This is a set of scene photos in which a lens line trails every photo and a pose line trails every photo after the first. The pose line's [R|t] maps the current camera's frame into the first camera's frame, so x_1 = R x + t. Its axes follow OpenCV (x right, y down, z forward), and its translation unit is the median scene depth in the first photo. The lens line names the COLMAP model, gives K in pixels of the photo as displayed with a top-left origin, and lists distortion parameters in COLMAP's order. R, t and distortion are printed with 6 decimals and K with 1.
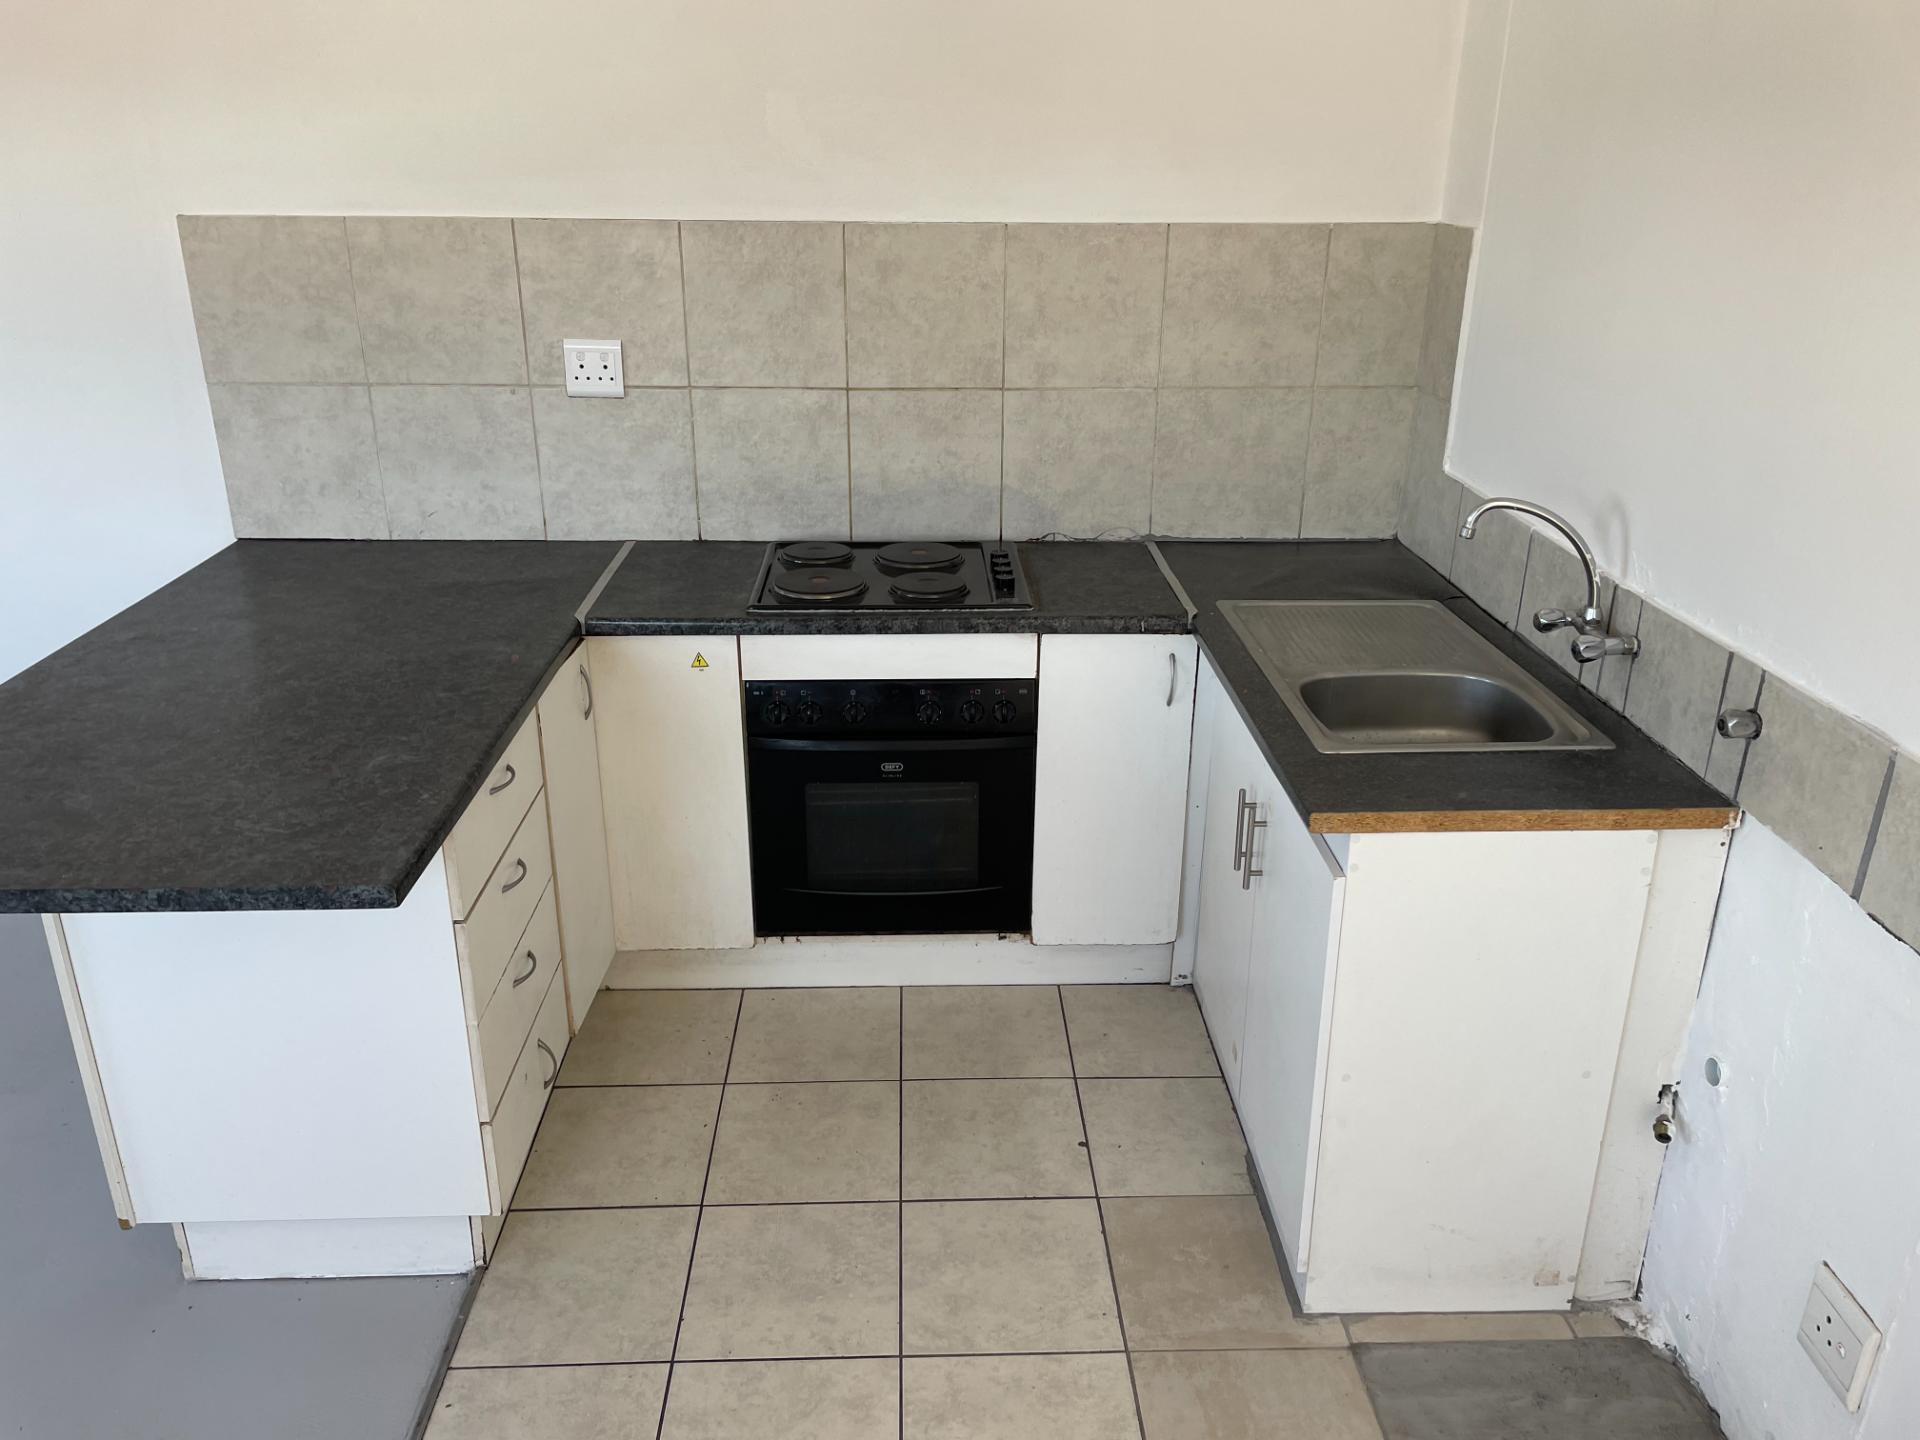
lens RADIAL K [[1460.6, 0, 955.0], [0, 1460.6, 712.2], [0, 0, 1]] dist [0.076067, -0.050139]
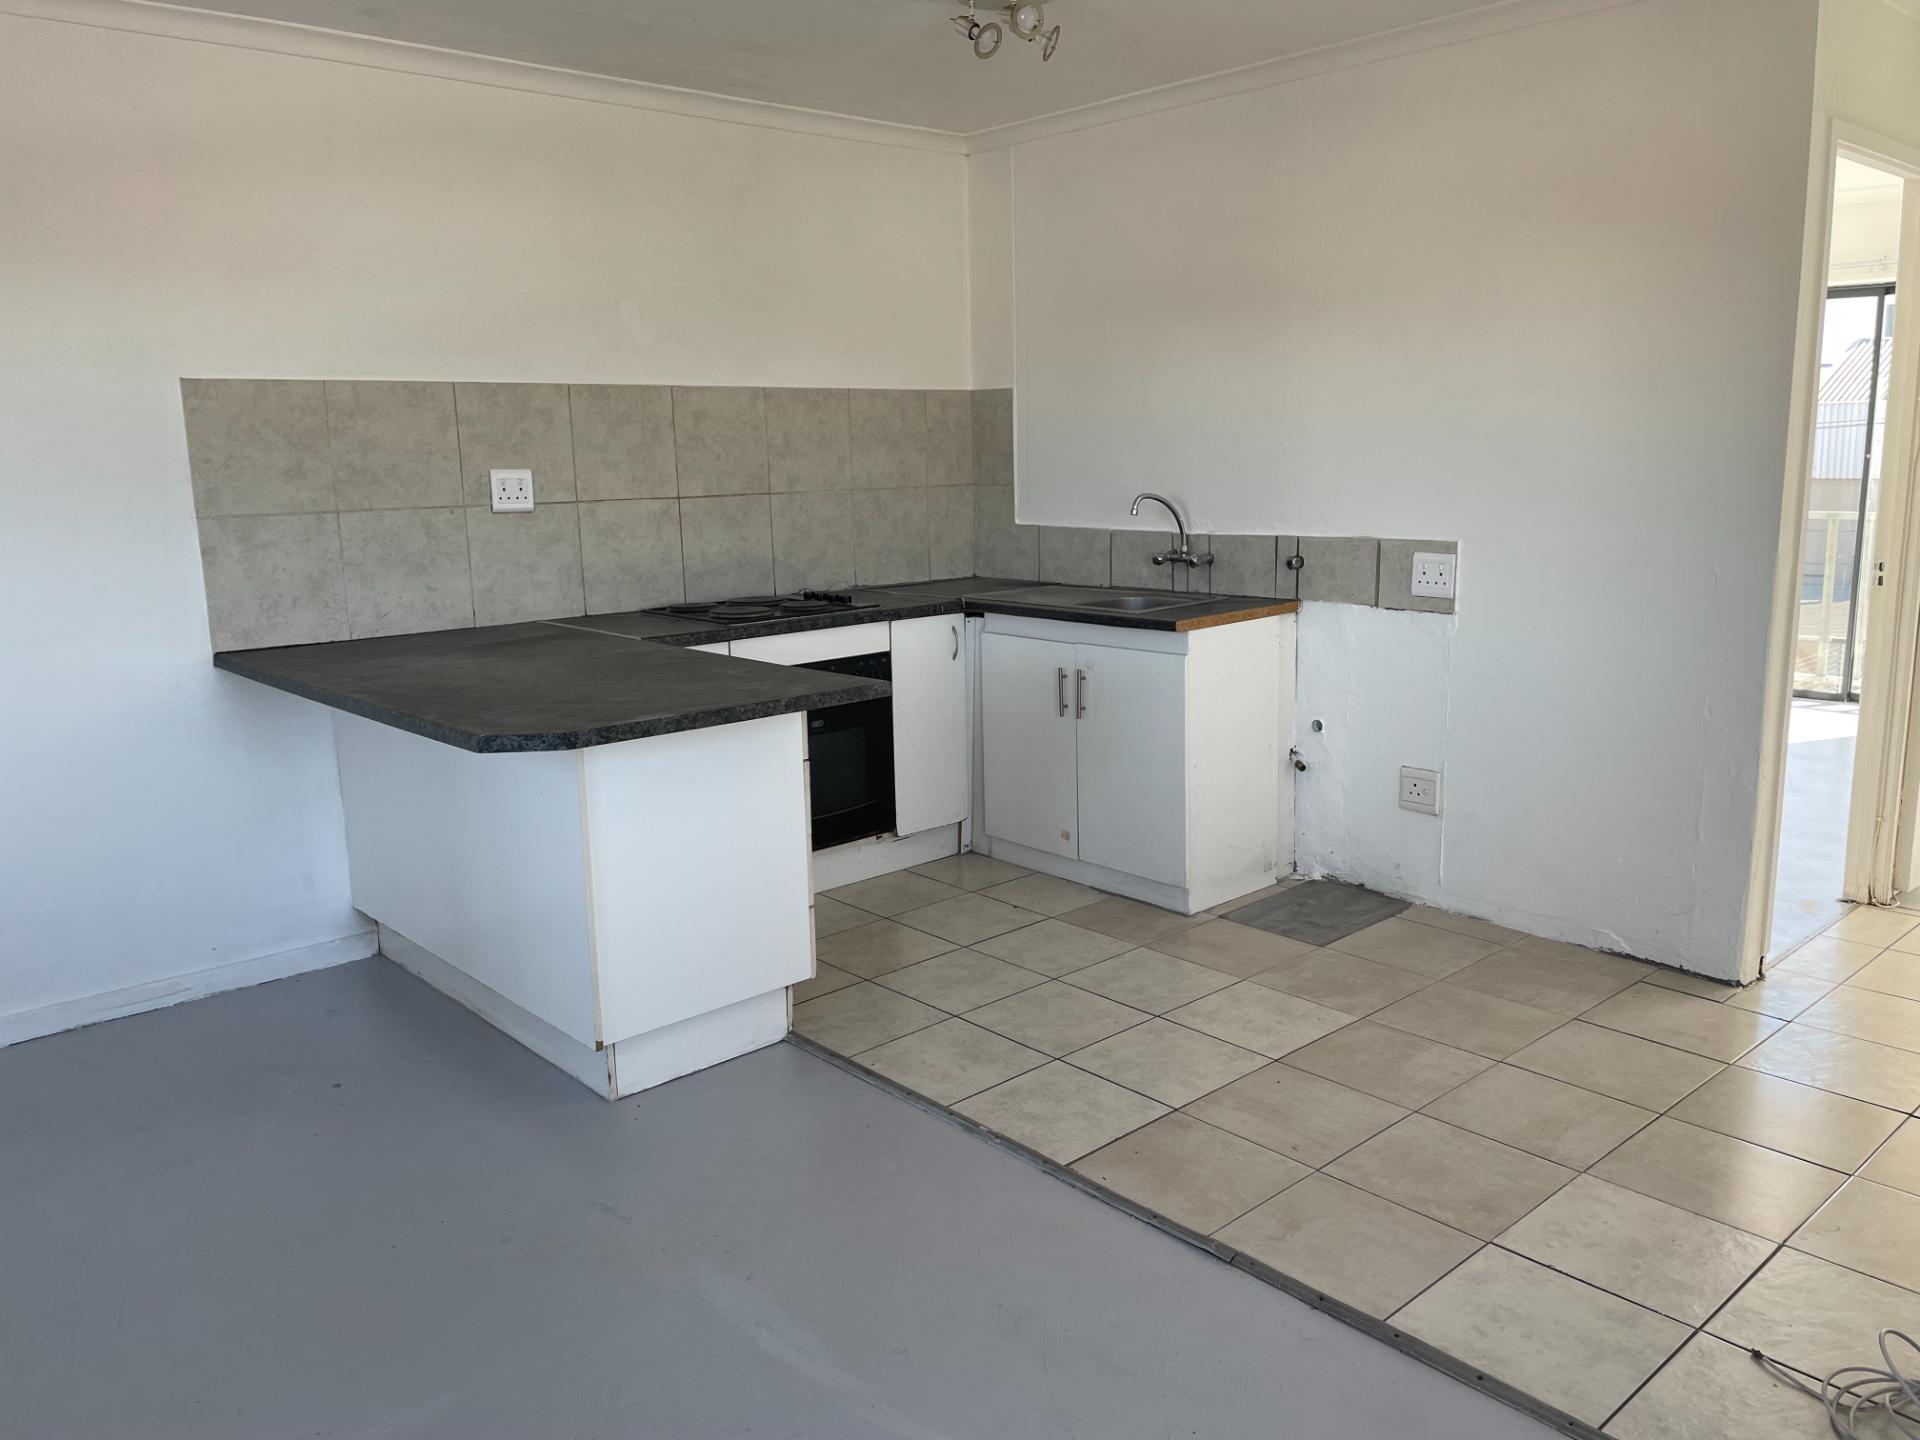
lens RADIAL K [[1460.6, 0, 958.0], [0, 1460.6, 715.9], [0, 0, 1]] dist [0.076067, -0.050139]
pose [[0.760386, -0.139212, 0.634376, -0.816696], [0.260816, 0.959989, -0.101957, 0.204380], [-0.594800, 0.242982, 0.766272, -0.212879]]
